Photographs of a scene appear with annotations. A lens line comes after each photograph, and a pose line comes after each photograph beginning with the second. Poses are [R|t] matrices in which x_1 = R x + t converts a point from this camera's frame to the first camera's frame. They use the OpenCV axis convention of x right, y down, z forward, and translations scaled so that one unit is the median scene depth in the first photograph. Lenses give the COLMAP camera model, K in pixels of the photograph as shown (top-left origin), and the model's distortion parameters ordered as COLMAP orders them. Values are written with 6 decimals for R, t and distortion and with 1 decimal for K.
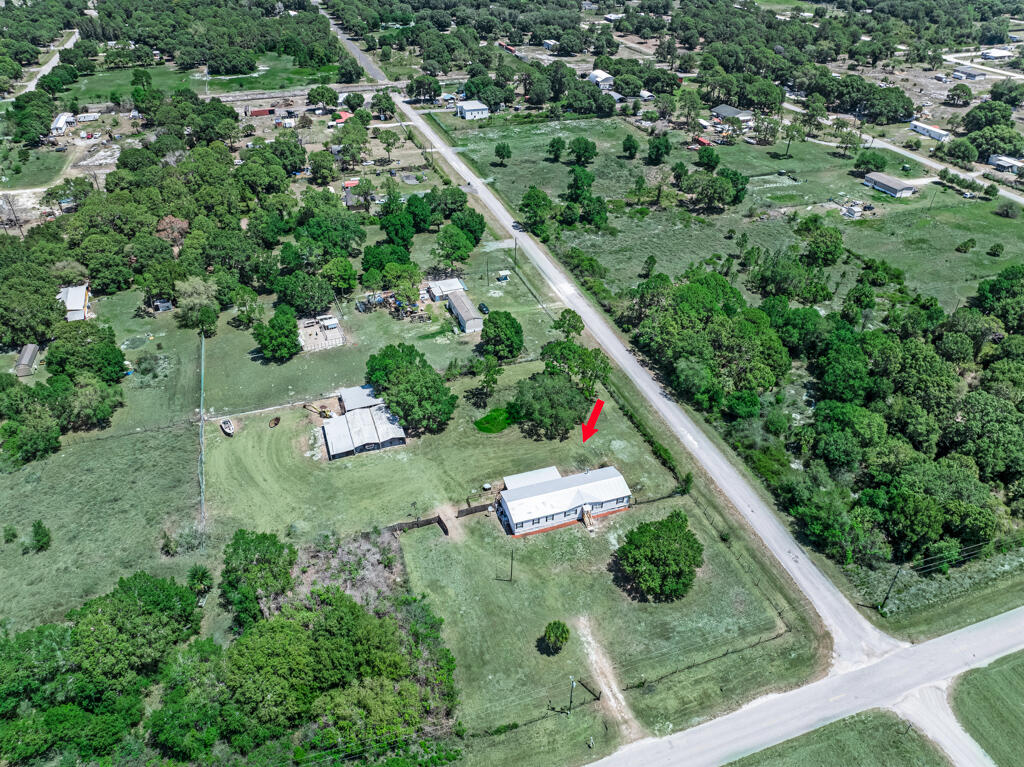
lens RADIAL K [[723.1, 0, 512.0], [0, 723.1, 383.5], [0, 0, 1]] dist [-0.043084, 0.009735]
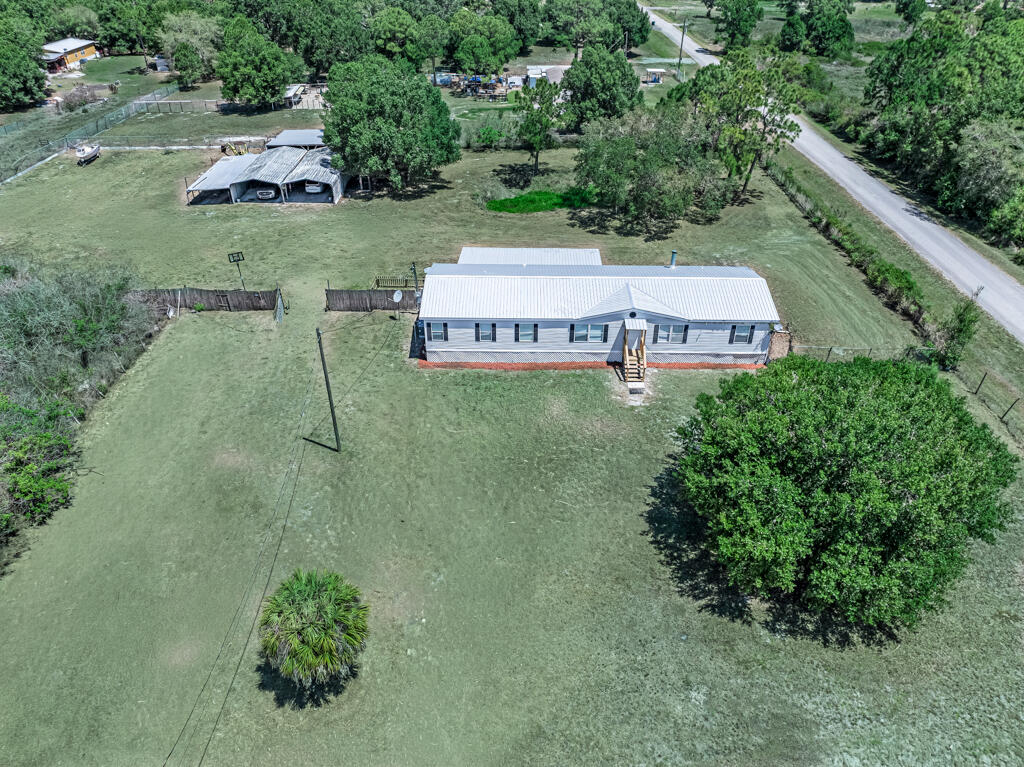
lens RADIAL K [[719.6, 0, 512.0], [0, 719.6, 383.5], [0, 0, 1]] dist [-0.065225, 0.038064]
pose [[0.940852, 0.180969, -0.286439, 0.124131], [-0.191314, 0.981494, -0.008301, 0.175368], [0.279636, 0.062610, 0.958063, 0.534529]]
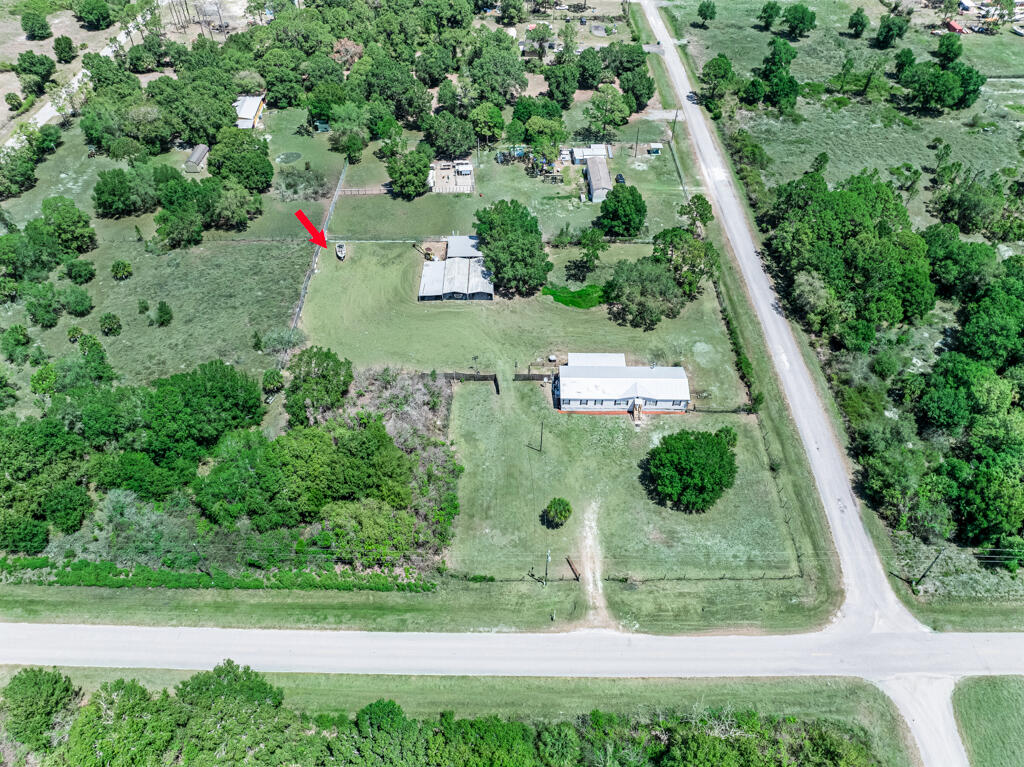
lens RADIAL K [[723.1, 0, 512.0], [0, 723.1, 383.5], [0, 0, 1]] dist [-0.043084, 0.009735]
pose [[0.943193, 0.233024, -0.236829, 0.137397], [-0.186988, 0.961504, 0.201358, -0.012617], [0.274633, -0.145635, 0.950456, 0.024861]]
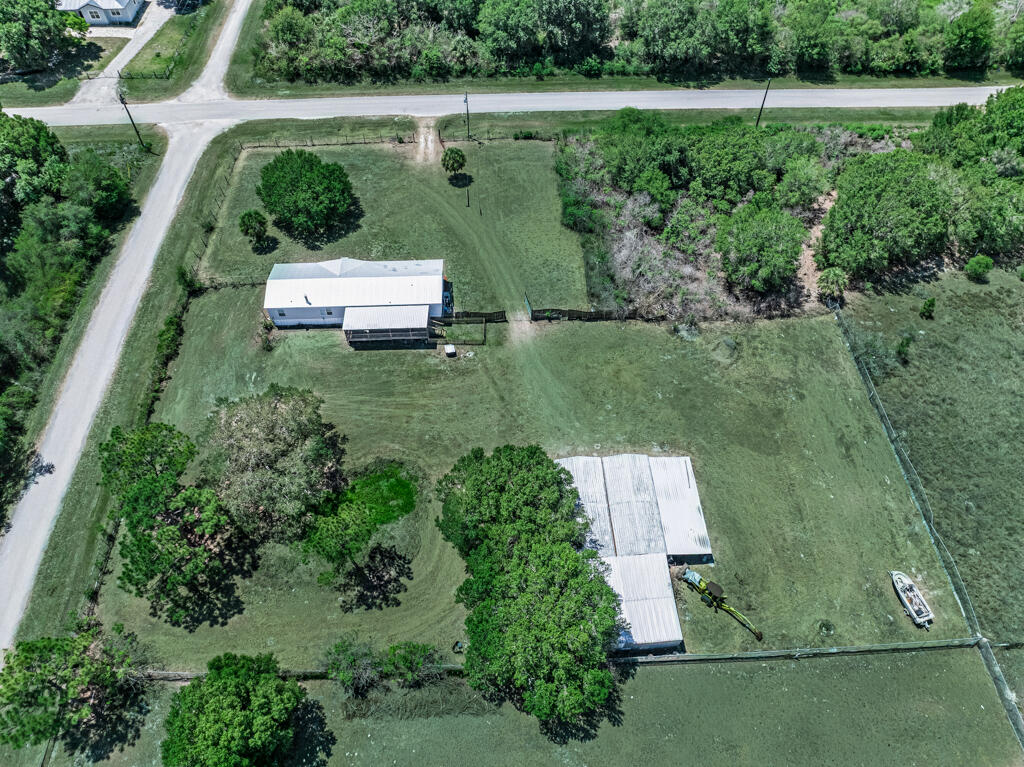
lens RADIAL K [[719.6, 0, 512.0], [0, 719.6, 383.5], [0, 0, 1]] dist [-0.065225, 0.038064]
pose [[-0.957831, -0.235146, 0.165122, -0.179847], [0.157057, 0.052757, 0.986179, -0.434645], [-0.240608, 0.970527, -0.013601, 0.891296]]
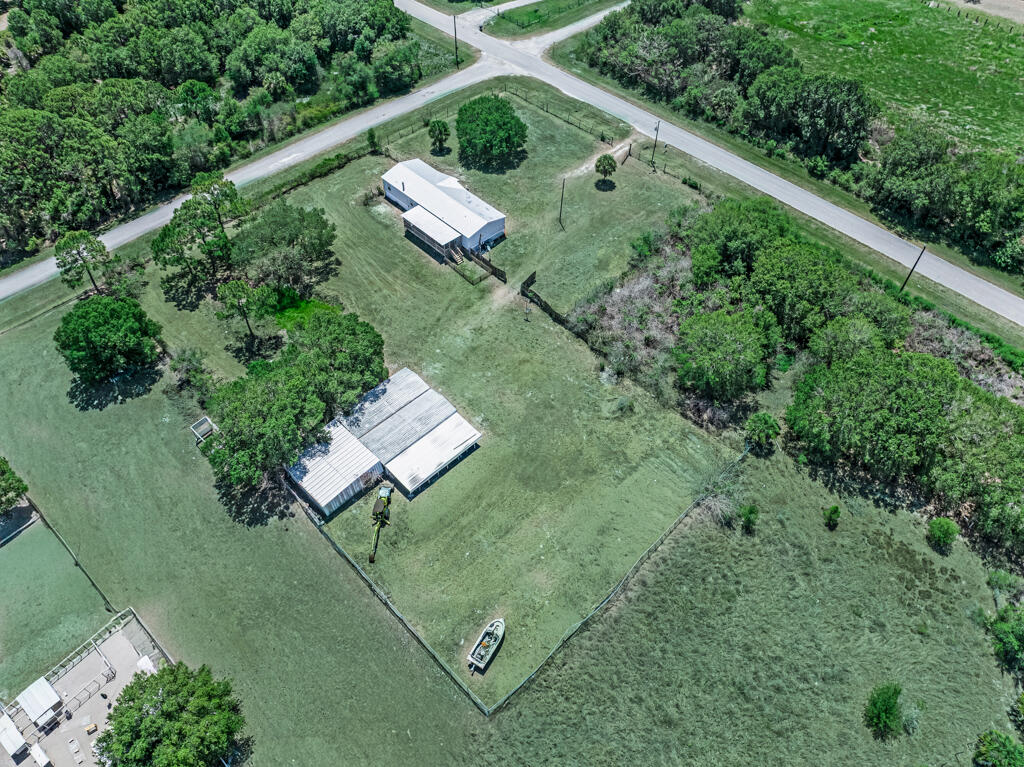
lens RADIAL K [[723.1, 0, 512.0], [0, 723.1, 383.5], [0, 0, 1]] dist [-0.043084, 0.009735]
pose [[-0.418803, -0.702530, 0.575374, -0.538908], [0.518204, 0.335422, 0.786738, -0.361597], [-0.745700, 0.627649, 0.223579, 0.733666]]
